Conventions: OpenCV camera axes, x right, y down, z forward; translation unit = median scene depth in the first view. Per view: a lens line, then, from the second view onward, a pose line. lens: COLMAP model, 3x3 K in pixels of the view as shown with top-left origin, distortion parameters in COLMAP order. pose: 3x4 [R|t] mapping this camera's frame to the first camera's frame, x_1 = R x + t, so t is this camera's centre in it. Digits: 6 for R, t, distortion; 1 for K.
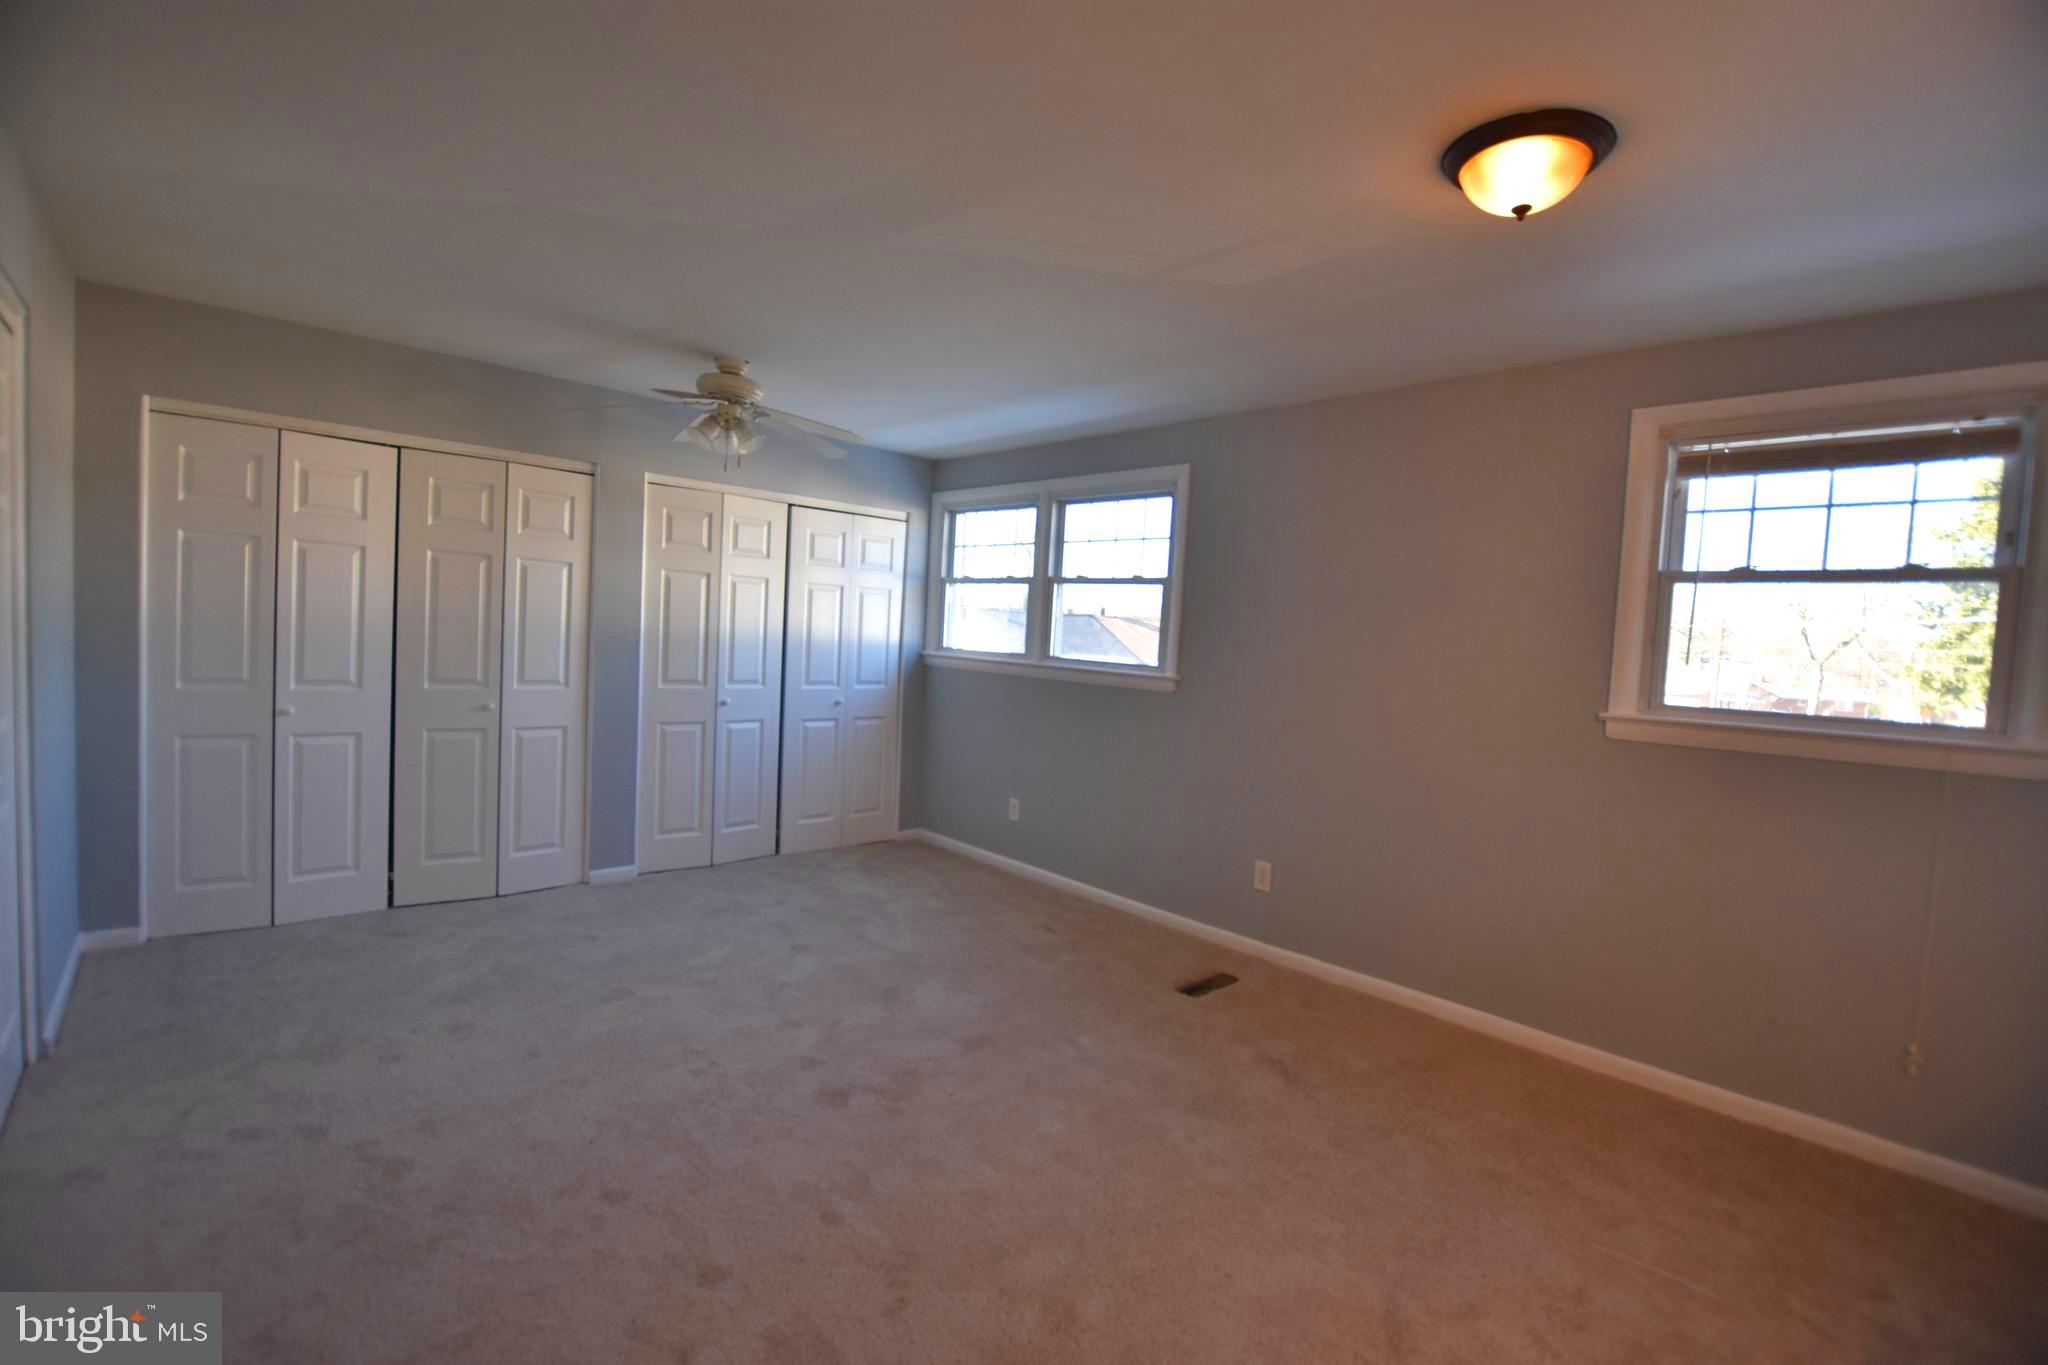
lens RADIAL K [[917.5, 0, 1022.2], [0, 917.5, 610.2], [0, 0, 1]] dist [-0.019563, 0.000247]
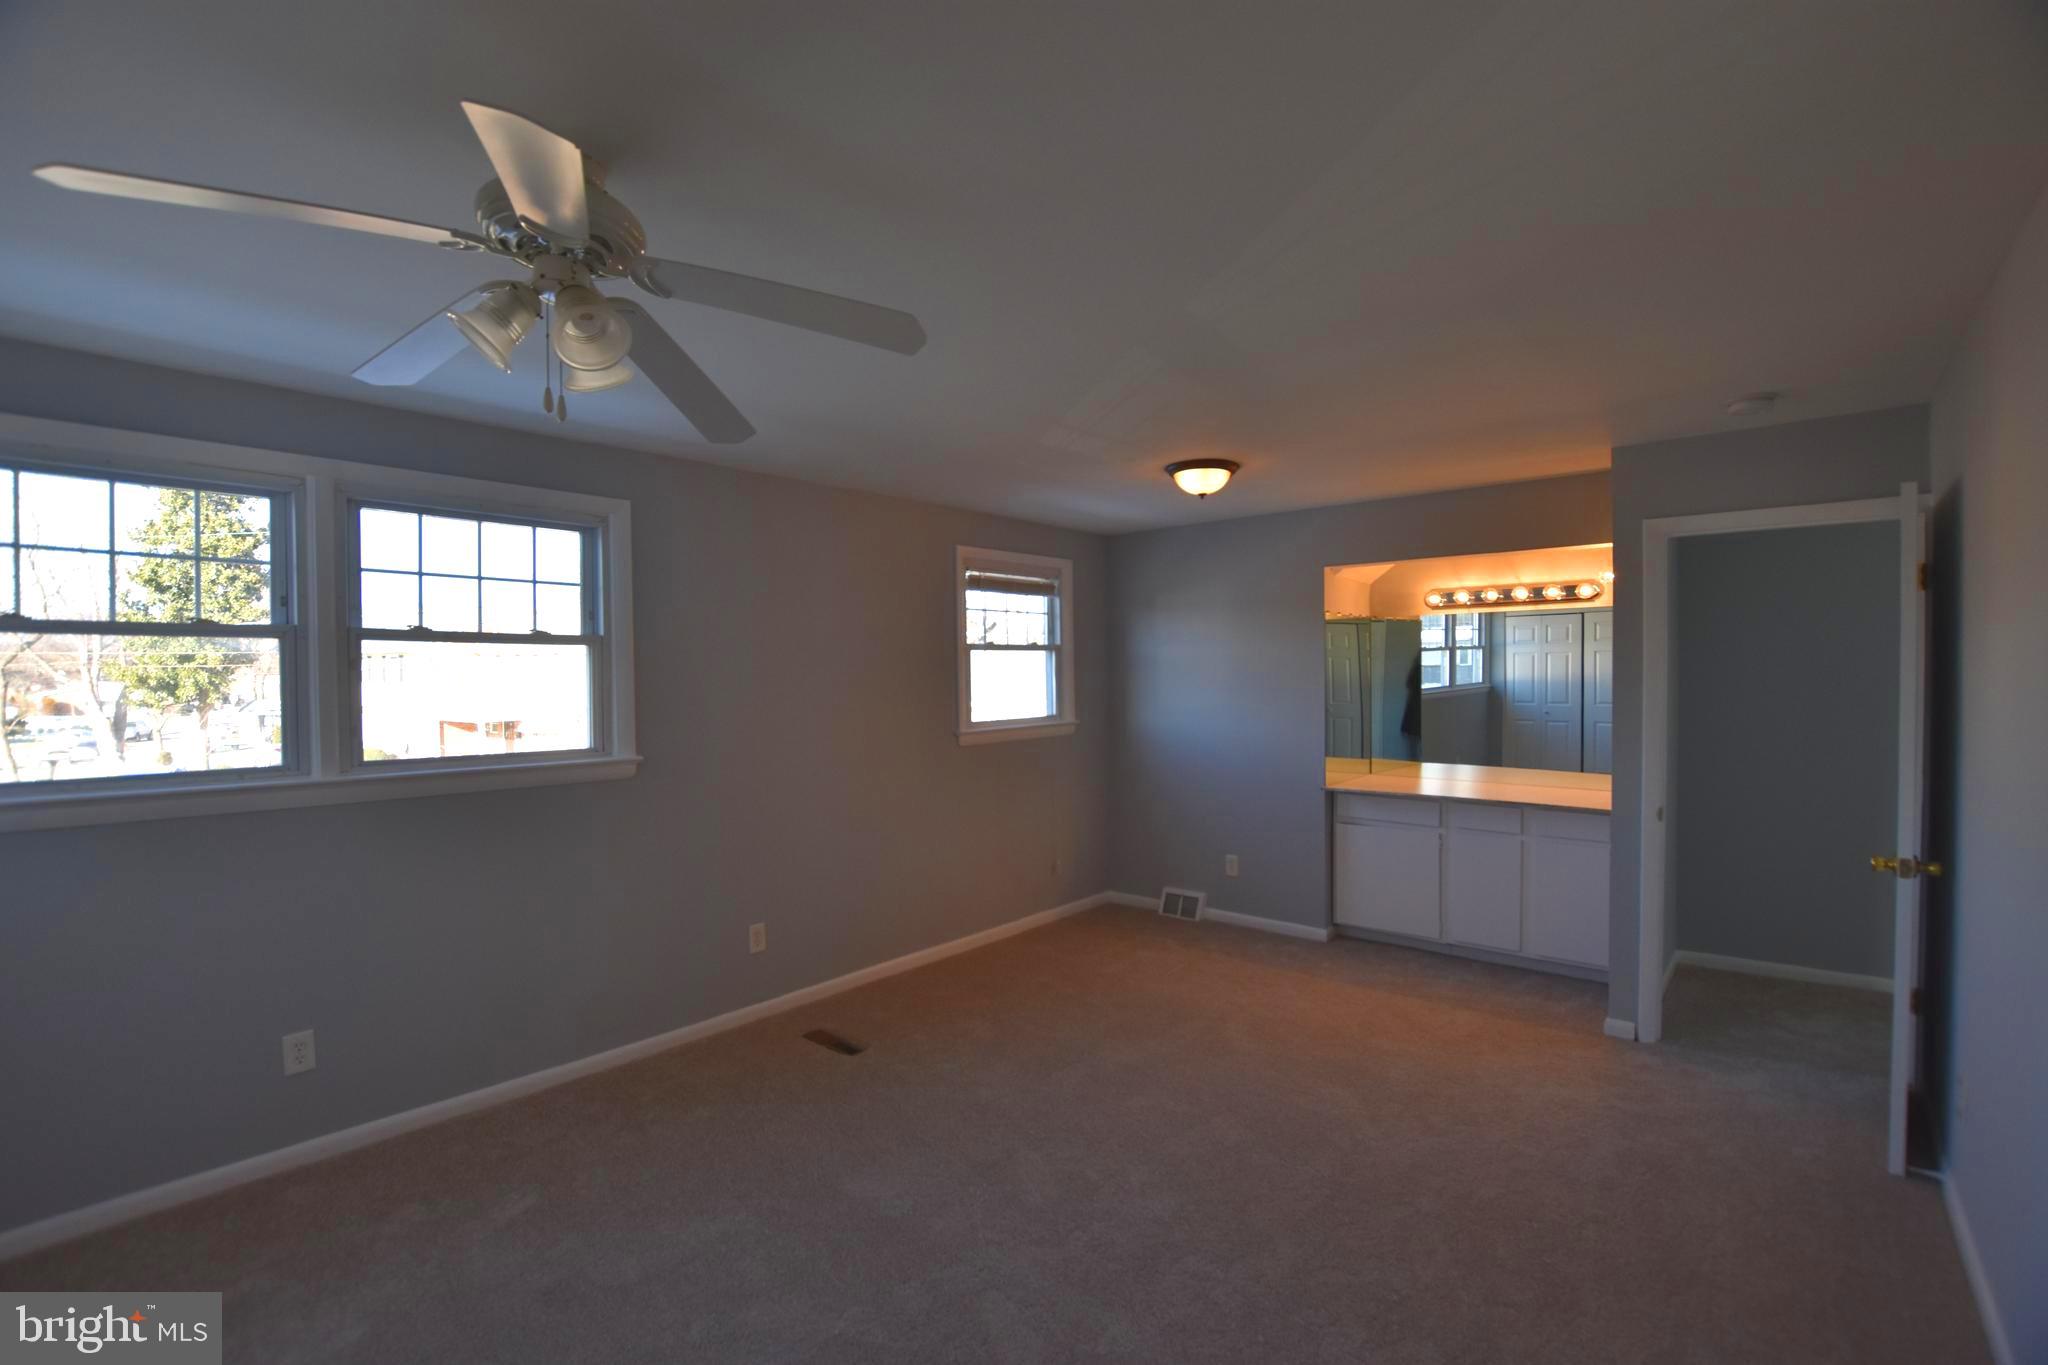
lens RADIAL K [[904.8, 0, 1024.0], [0, 904.8, 682.5], [0, 0, 1]] dist [-0.032479, 0.001257]
pose [[-0.113889, -0.031901, 0.992981, -0.632682], [0.010393, 0.999391, 0.033299, -0.015963], [-0.993439, 0.014113, -0.113488, 0.700013]]
